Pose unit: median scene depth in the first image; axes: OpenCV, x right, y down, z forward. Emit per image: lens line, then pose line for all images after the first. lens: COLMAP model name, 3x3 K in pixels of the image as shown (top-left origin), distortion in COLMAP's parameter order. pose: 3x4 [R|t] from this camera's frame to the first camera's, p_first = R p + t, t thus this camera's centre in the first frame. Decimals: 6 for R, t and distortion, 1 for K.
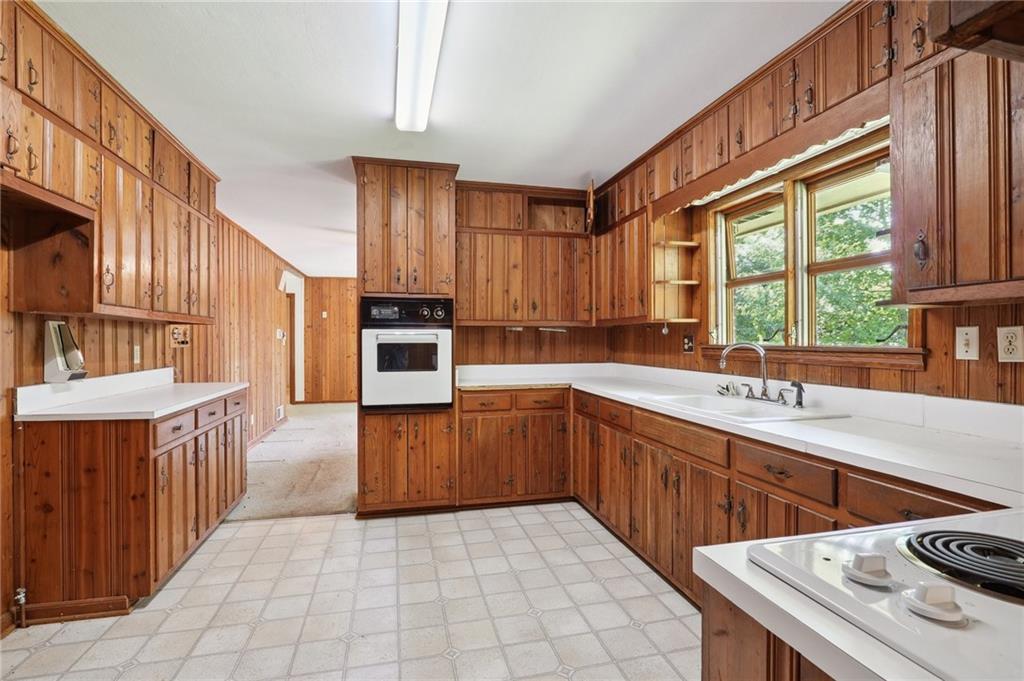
lens RADIAL K [[488.4, 0, 514.3], [0, 488.4, 341.3], [0, 0, 1]] dist [-0.018778, 0.000986]
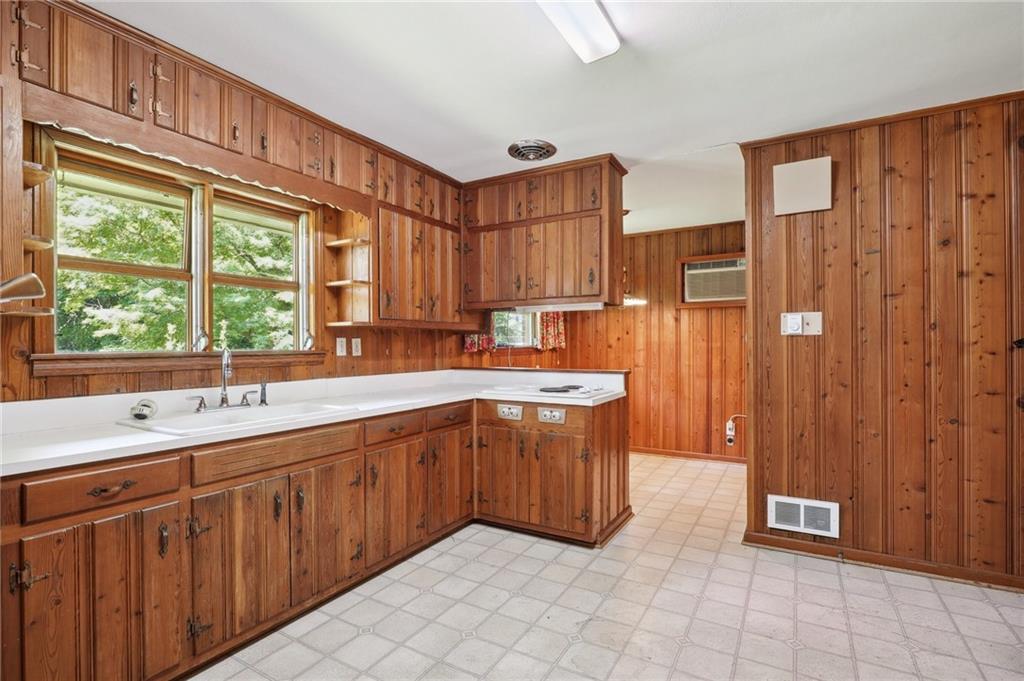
lens RADIAL K [[488.4, 0, 511.5], [0, 488.4, 344.8], [0, 0, 1]] dist [-0.018778, 0.000986]
pose [[-0.714472, 0.001485, 0.699662, -0.700501], [0.004281, 0.999988, 0.002249, -0.004403], [-0.699651, 0.004602, -0.714470, 1.592308]]
